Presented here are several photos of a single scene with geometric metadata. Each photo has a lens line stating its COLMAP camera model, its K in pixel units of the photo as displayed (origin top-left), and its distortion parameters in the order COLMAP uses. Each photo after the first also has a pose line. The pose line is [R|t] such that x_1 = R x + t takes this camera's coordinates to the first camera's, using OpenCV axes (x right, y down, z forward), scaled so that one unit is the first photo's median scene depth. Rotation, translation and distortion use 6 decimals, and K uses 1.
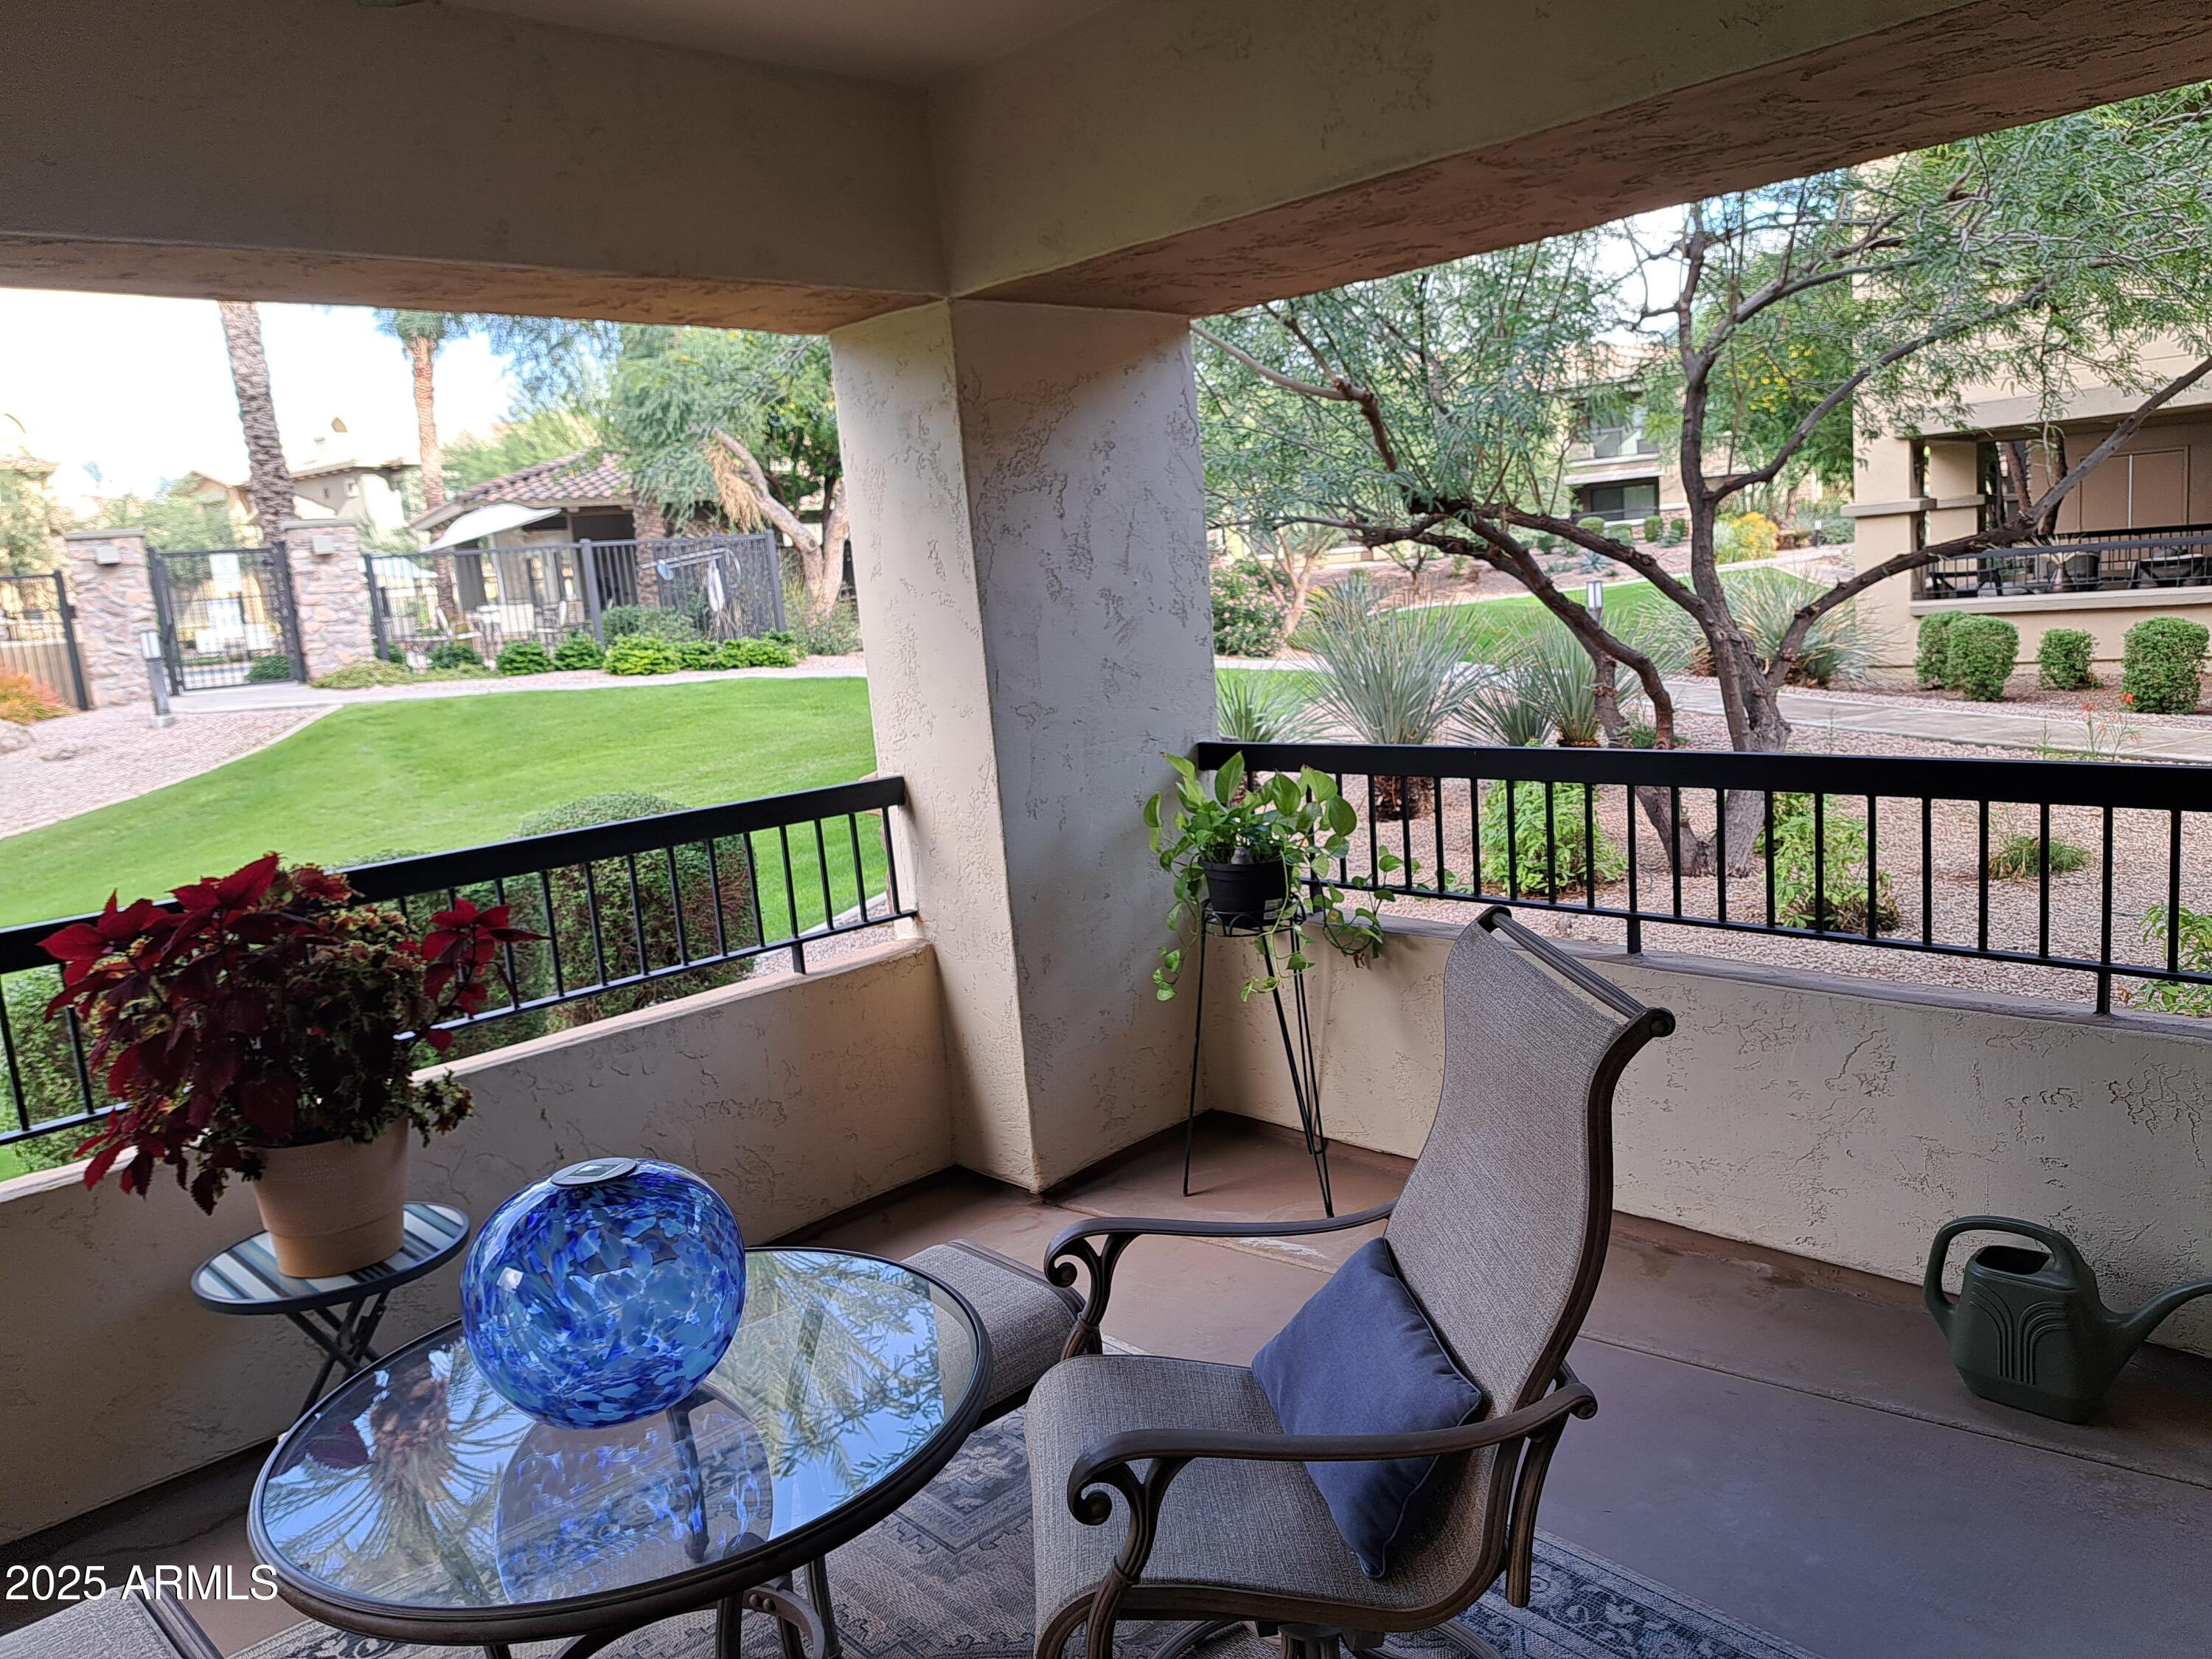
lens RADIAL K [[1612.7, 0, 1121.9], [0, 1612.7, 840.5], [0, 0, 1]] dist [0.031864, -0.021648]
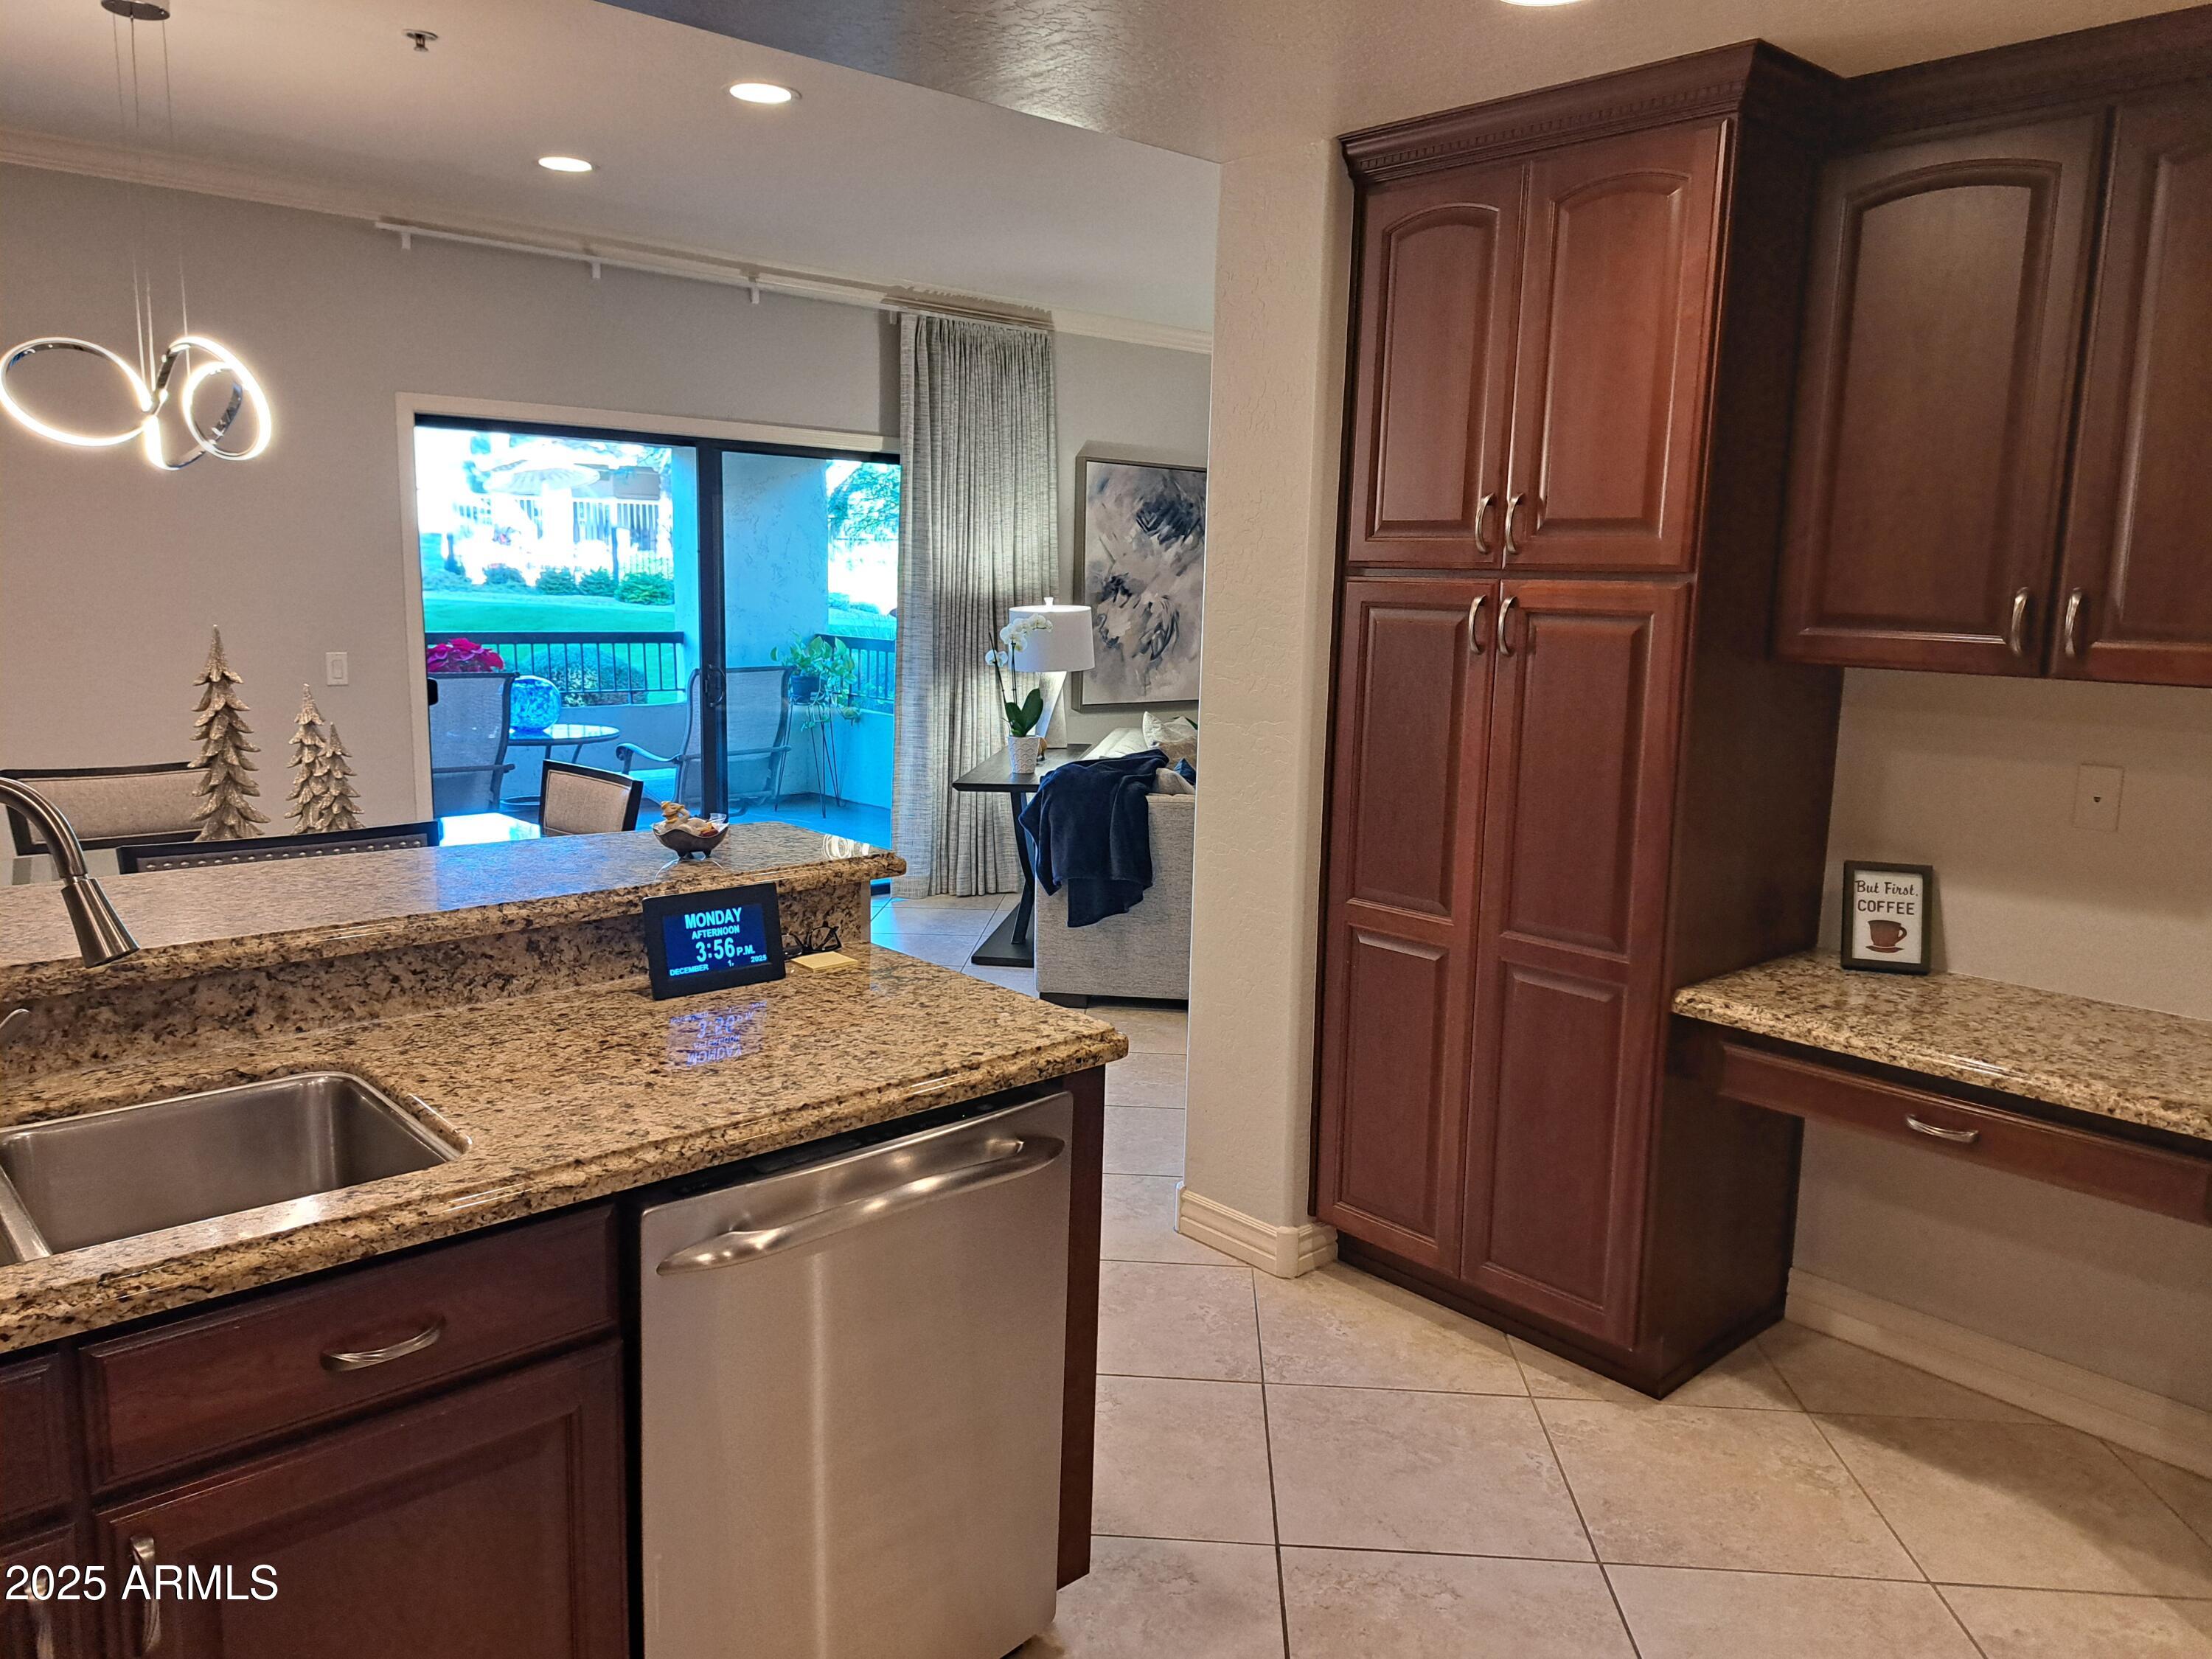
lens RADIAL K [[1578.2, 0, 1106.0], [0, 1578.2, 829.5], [0, 0, 1]] dist [-0.006601, -0.005508]
pose [[0.993503, 0.113212, -0.011577, 0.547964], [-0.113218, 0.993570, 0.000181, 0.180968], [0.011523, 0.001131, 0.999933, -1.338347]]
